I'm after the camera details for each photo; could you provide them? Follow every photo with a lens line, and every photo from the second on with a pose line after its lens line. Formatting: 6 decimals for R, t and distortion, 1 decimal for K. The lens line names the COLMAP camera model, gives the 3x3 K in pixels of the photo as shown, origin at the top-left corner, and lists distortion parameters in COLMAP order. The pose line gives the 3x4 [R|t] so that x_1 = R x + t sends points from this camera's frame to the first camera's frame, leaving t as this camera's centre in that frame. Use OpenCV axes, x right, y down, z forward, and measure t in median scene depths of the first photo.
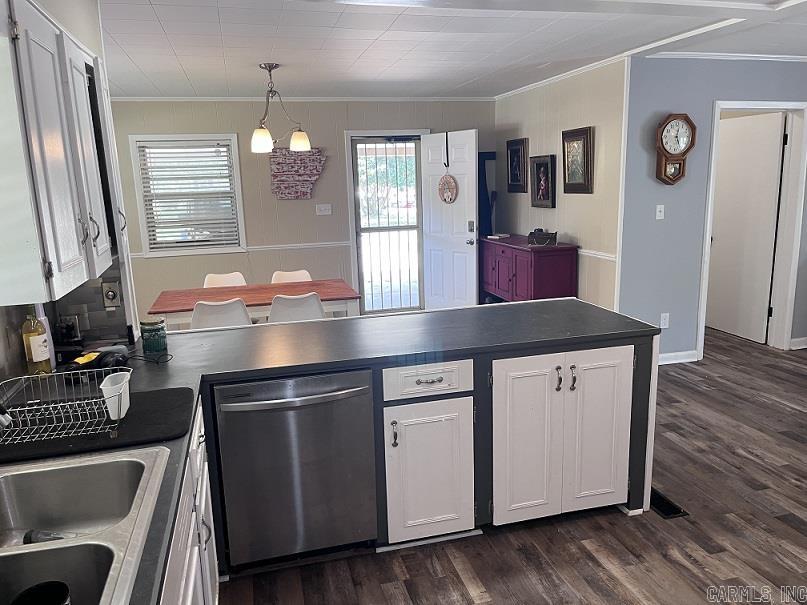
lens RADIAL K [[619.1, 0, 403.5], [0, 619.1, 302.5], [0, 0, 1]] dist [0.012798, -0.012217]
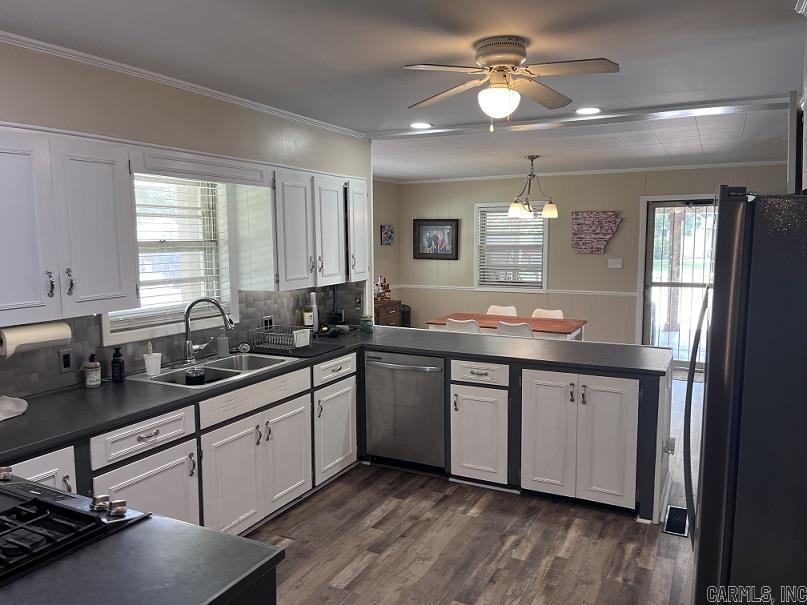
lens RADIAL K [[619.1, 0, 403.5], [0, 619.1, 302.5], [0, 0, 1]] dist [0.012798, -0.012217]
pose [[0.744549, 0.099005, -0.660186, 0.792224], [-0.148130, 0.988790, -0.018775, 0.006179], [0.650926, 0.111772, 0.750867, -0.275697]]
